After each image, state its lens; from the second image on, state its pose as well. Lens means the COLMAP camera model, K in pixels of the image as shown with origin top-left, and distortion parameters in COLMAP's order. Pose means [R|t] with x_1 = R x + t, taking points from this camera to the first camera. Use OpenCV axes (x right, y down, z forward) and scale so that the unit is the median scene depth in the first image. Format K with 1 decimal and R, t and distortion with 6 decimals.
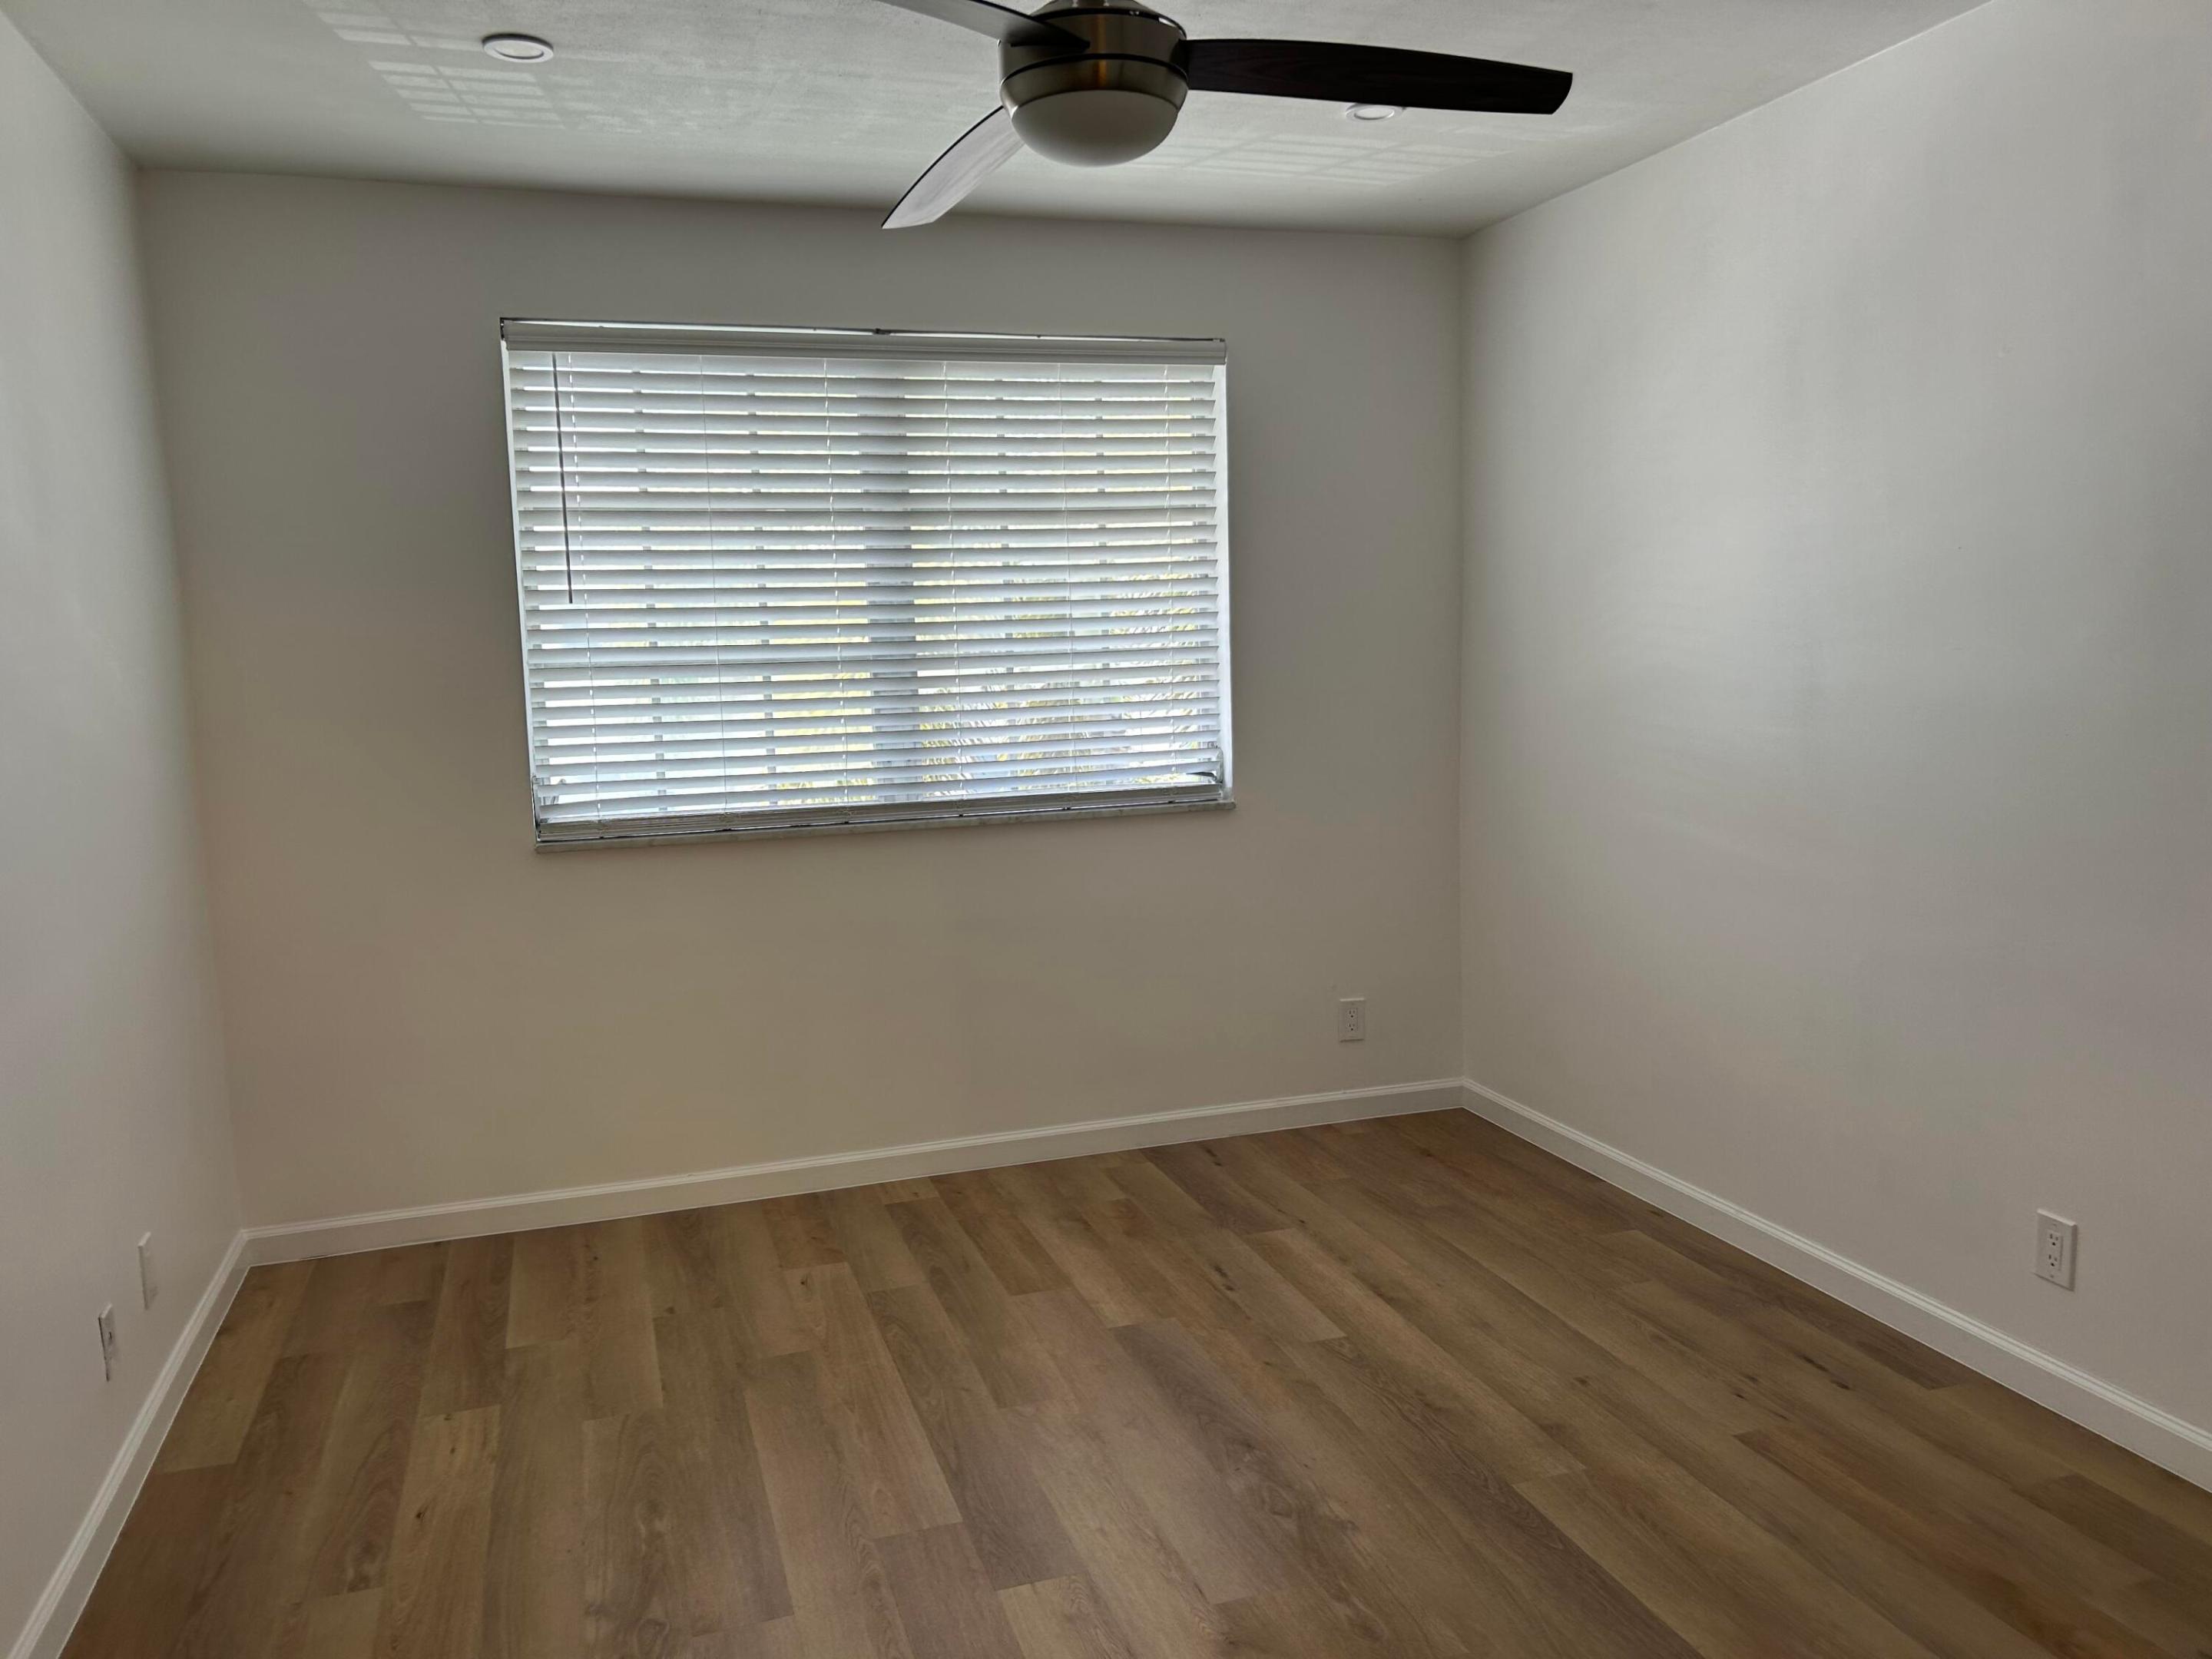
lens RADIAL K [[1666.6, 0, 1106.0], [0, 1666.6, 829.5], [0, 0, 1]] dist [0.006348, -0.004157]
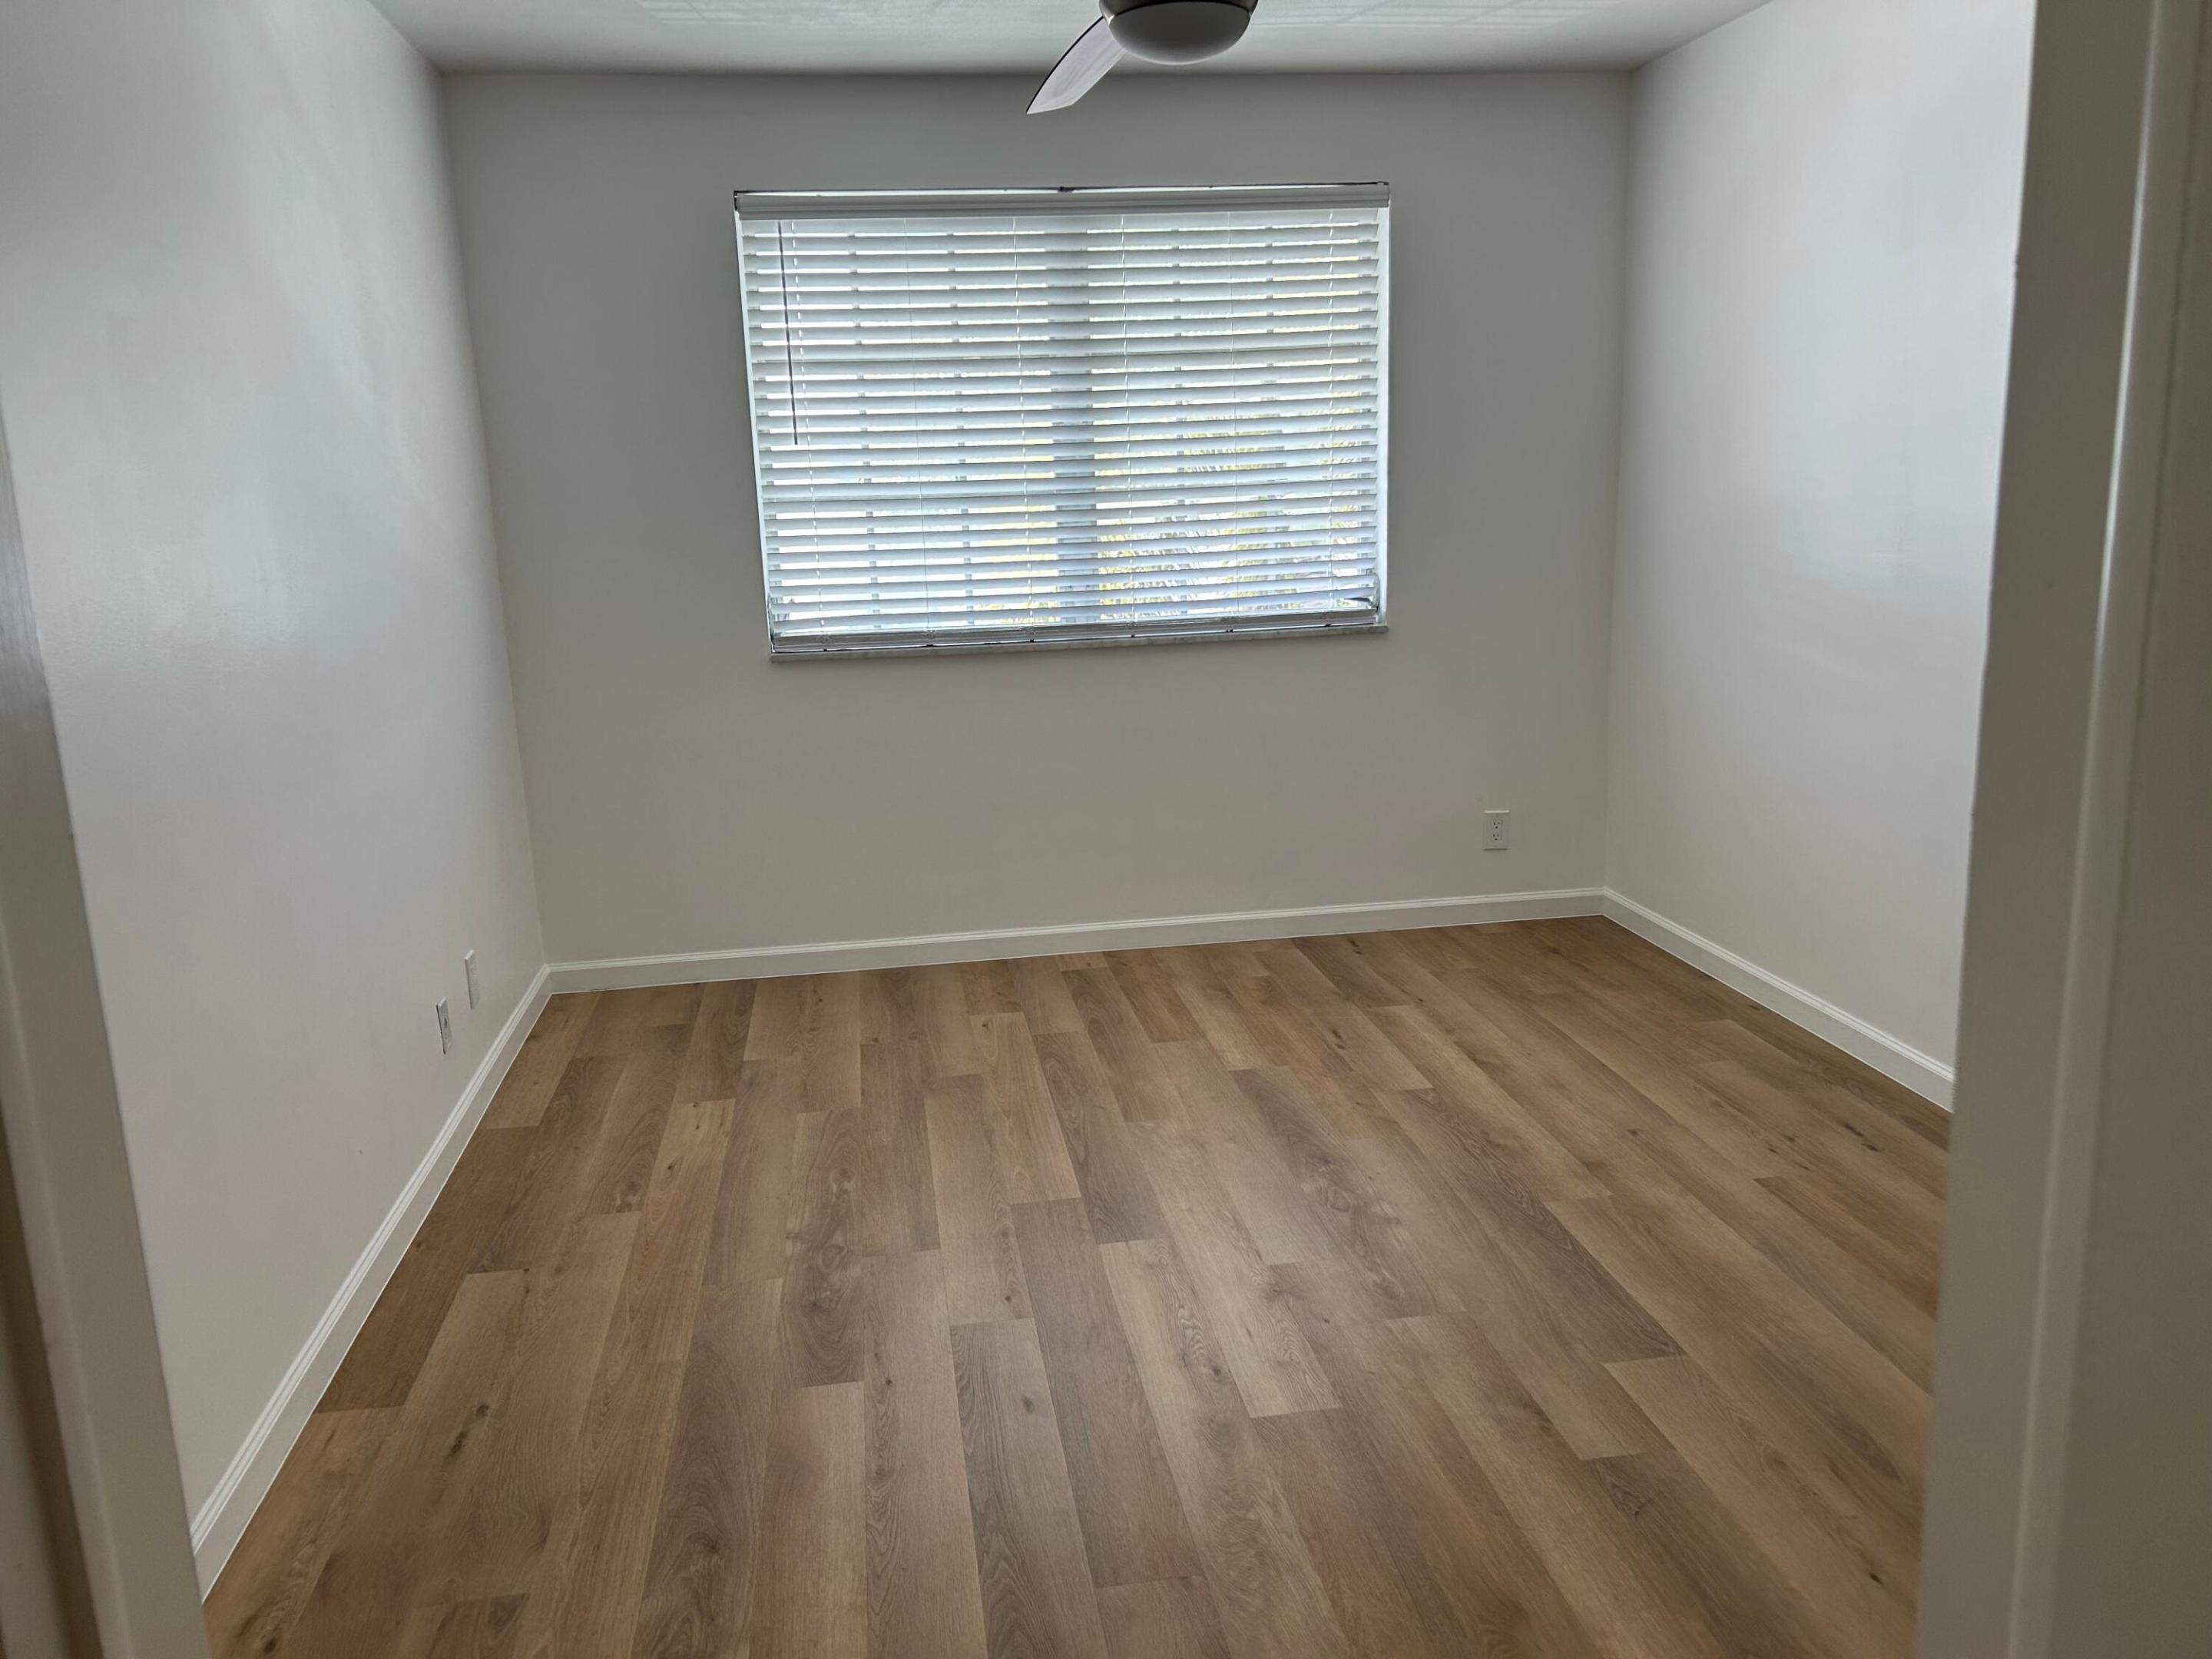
lens RADIAL K [[1699.2, 0, 1095.5], [0, 1699.2, 861.8], [0, 0, 1]] dist [0.136260, -0.412590]
pose [[0.983519, 0.032176, -0.177917, 0.109834], [-0.012855, 0.993991, 0.108702, 0.021367], [0.180345, -0.104624, 0.978023, -0.166098]]
